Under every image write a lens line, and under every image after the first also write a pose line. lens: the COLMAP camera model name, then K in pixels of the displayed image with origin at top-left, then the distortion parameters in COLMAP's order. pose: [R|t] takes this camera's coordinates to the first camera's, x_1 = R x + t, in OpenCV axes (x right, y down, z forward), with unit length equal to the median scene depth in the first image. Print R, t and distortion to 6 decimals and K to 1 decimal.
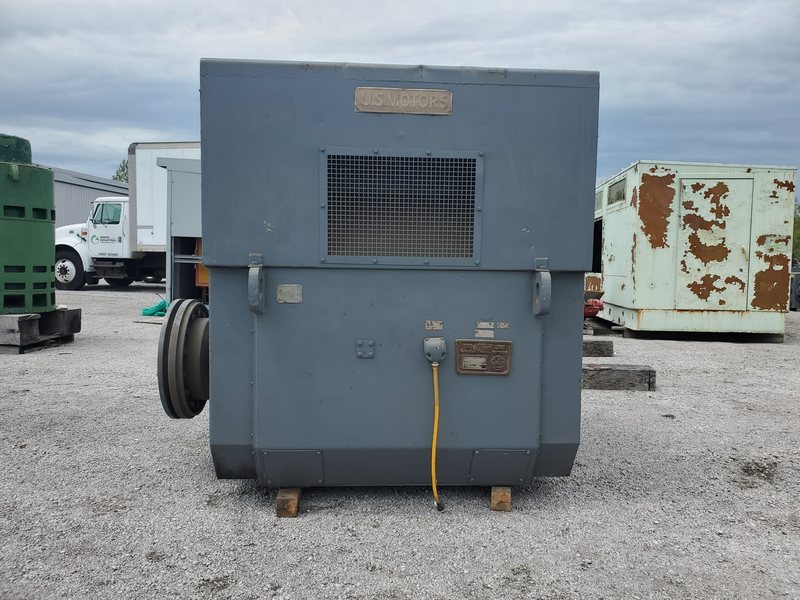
lens RADIAL K [[614.1, 0, 400.0], [0, 614.1, 300.0], [0, 0, 1]] dist [0.012812, 0.001637]
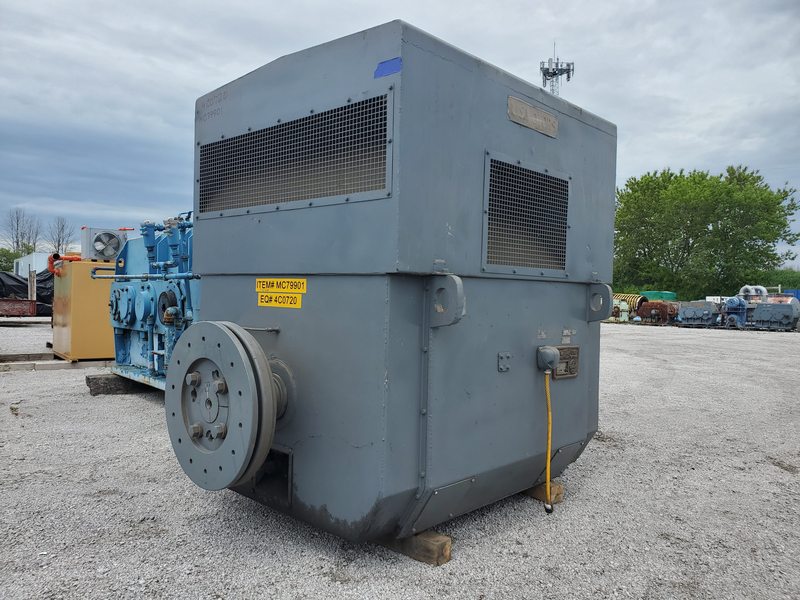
lens RADIAL K [[614.1, 0, 400.0], [0, 614.1, 300.0], [0, 0, 1]] dist [0.012812, 0.001637]
pose [[0.733326, -0.007316, 0.679837, -0.838974], [0.040311, 0.998651, -0.032736, 0.007449], [-0.678681, 0.051411, 0.732632, 0.395934]]
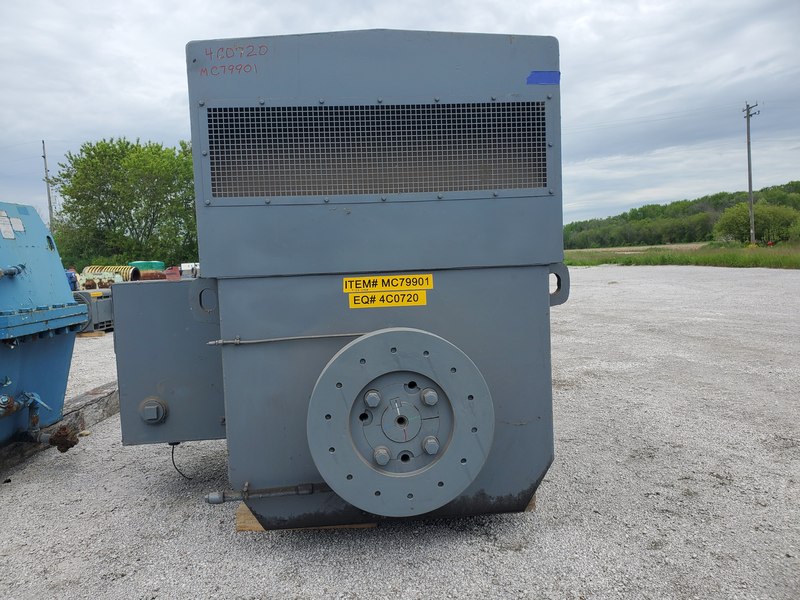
lens RADIAL K [[614.1, 0, 400.0], [0, 614.1, 300.0], [0, 0, 1]] dist [0.012812, 0.001637]
pose [[-0.014966, -0.086026, 0.996180, -1.208118], [0.118124, 0.989163, 0.087195, -0.106652], [-0.992886, 0.118978, -0.004642, 1.224736]]
